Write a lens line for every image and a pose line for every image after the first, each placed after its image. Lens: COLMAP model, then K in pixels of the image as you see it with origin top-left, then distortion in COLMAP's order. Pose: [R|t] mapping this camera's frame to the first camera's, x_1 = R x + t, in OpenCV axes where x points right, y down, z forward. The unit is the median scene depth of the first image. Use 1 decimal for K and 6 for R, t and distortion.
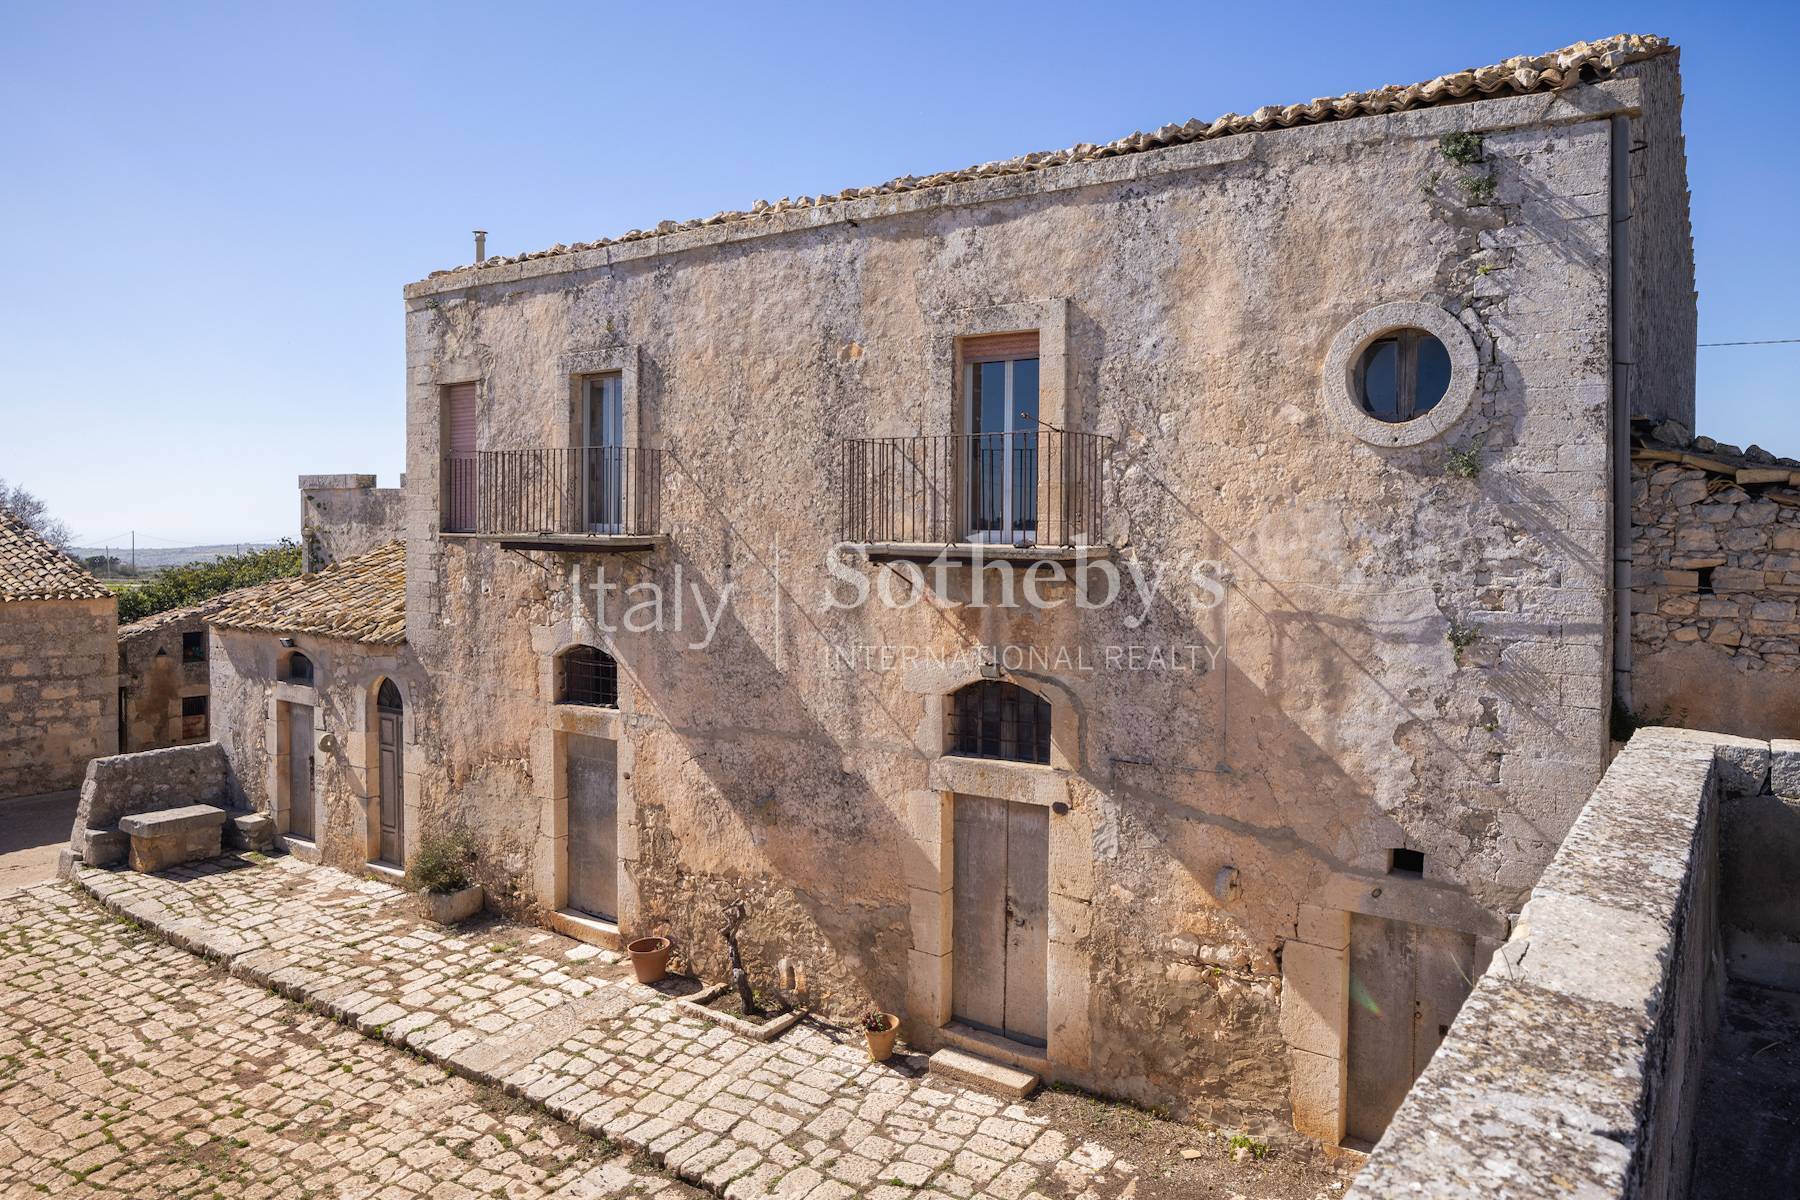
lens RADIAL K [[1227.7, 0, 882.4], [0, 1227.7, 539.2], [0, 0, 1]] dist [-0.008822, 0.003259]
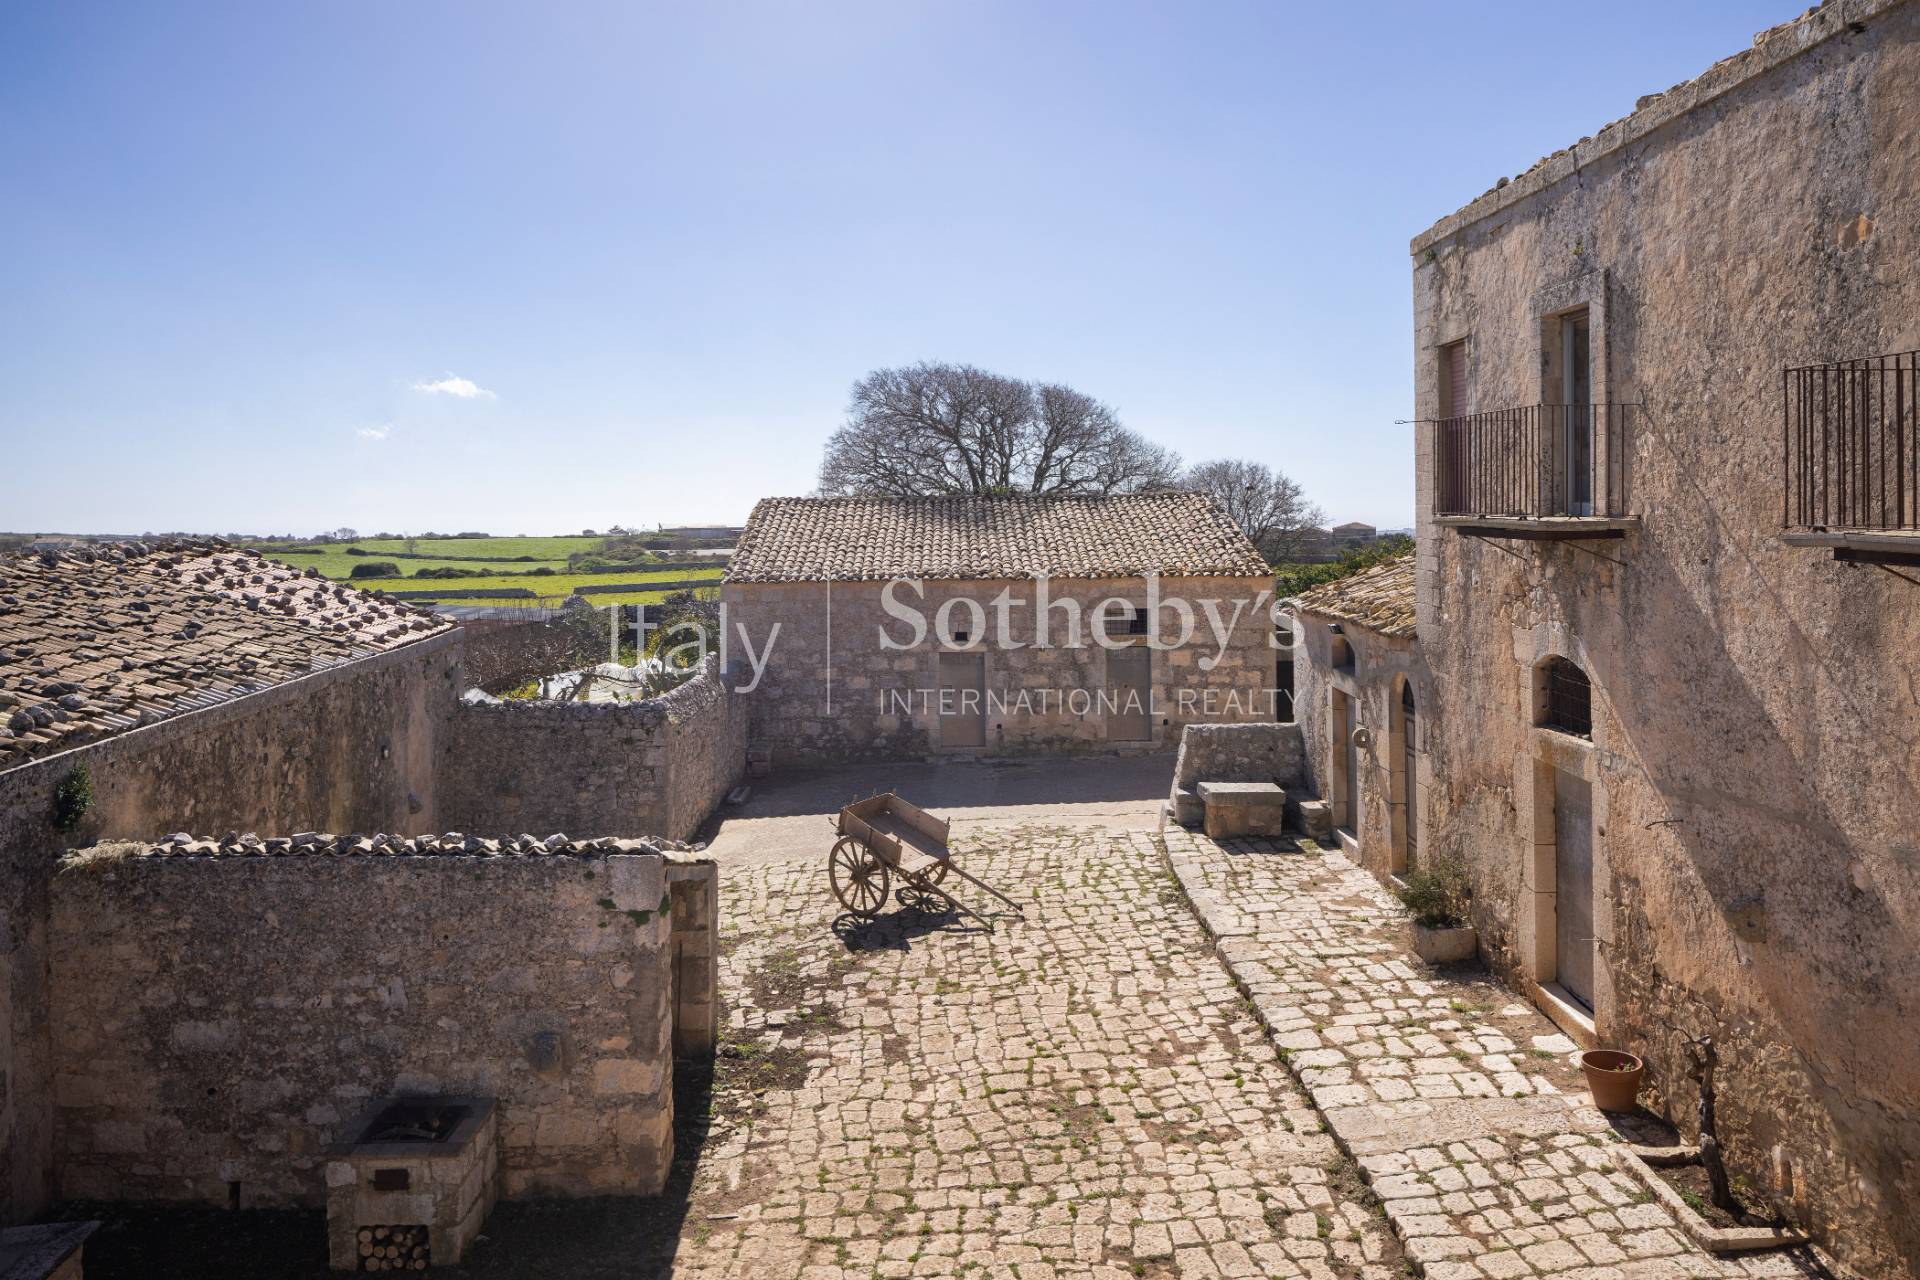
lens RADIAL K [[1291.2, 0, 943.0], [0, 1291.2, 511.0], [0, 0, 1]] dist [-0.013280, 0.006492]
pose [[0.594479, -0.006806, -0.804082, 0.192696], [0.000715, 0.999968, -0.007935, -0.001205], [0.804111, 0.004142, 0.594465, 0.187402]]
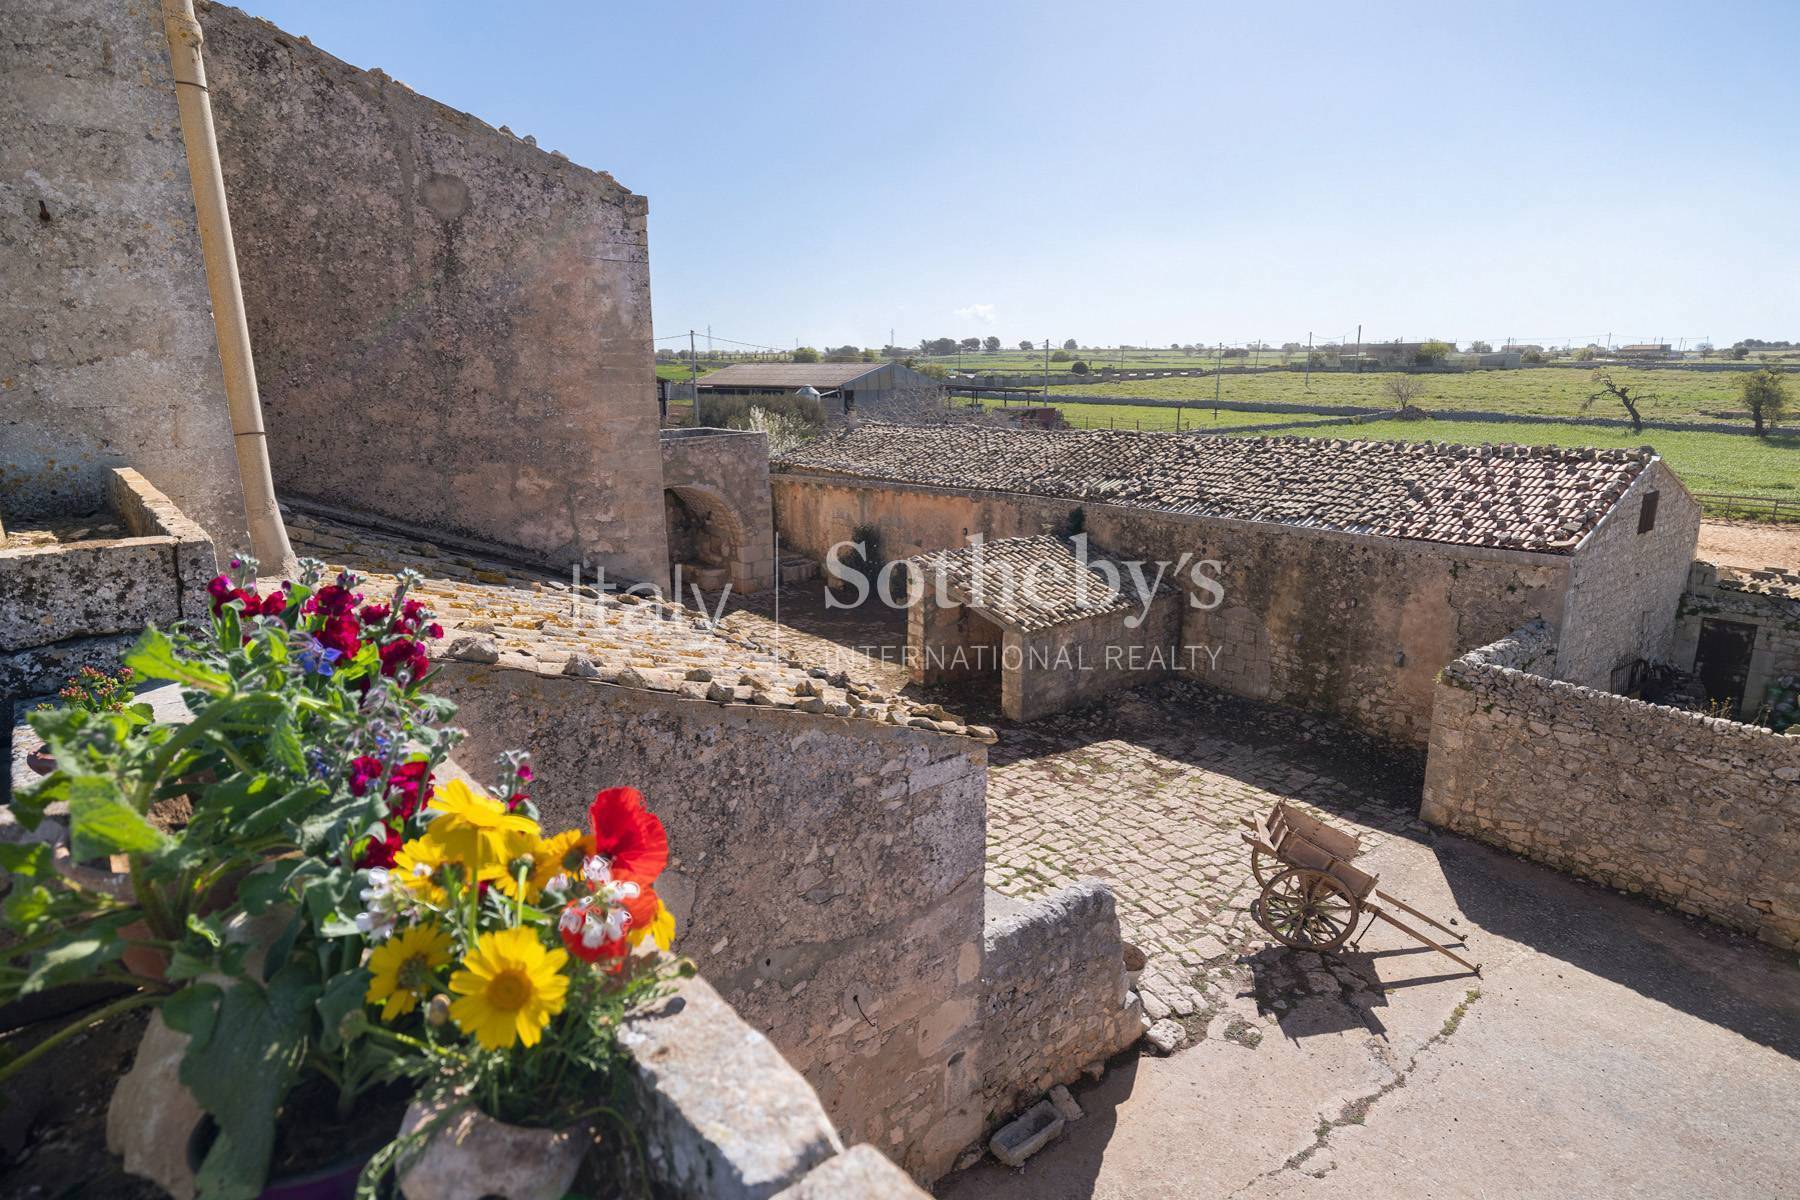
lens RADIAL K [[992.9, 0, 892.0], [0, 992.9, 609.2], [0, 0, 1]] dist [0.003324, -0.001959]
pose [[-0.964920, -0.057937, 0.256070, -0.862238], [0.009721, 0.966794, 0.255371, -0.124102], [-0.262362, 0.248902, -0.932316, 1.929001]]
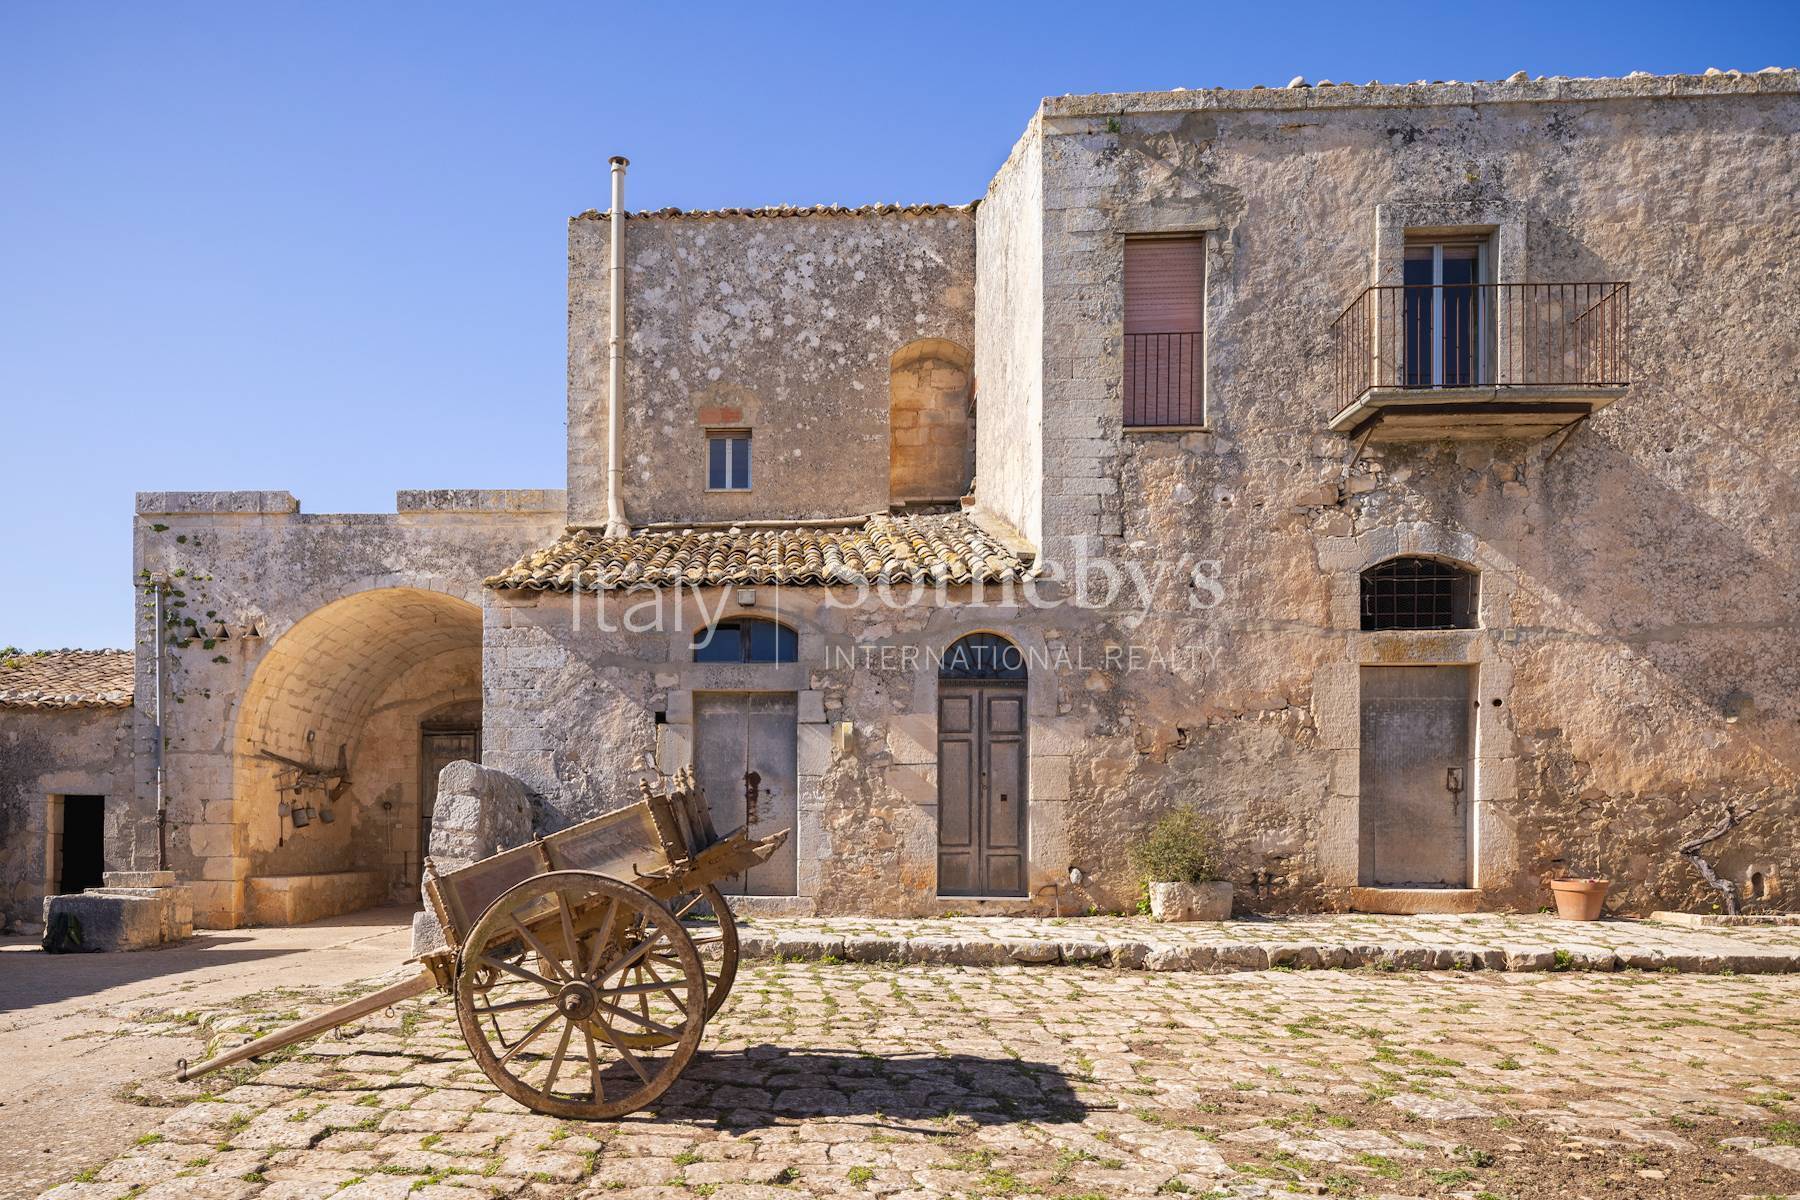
lens RADIAL K [[1211.8, 0, 716.6], [0, 1211.8, 864.4], [0, 0, 1]] dist [-0.009686, 0.004201]
pose [[0.842555, -0.001032, 0.538610, -1.107205], [0.007688, 0.999919, -0.010110, 0.306605], [-0.538556, 0.012660, 0.842495, 0.576855]]
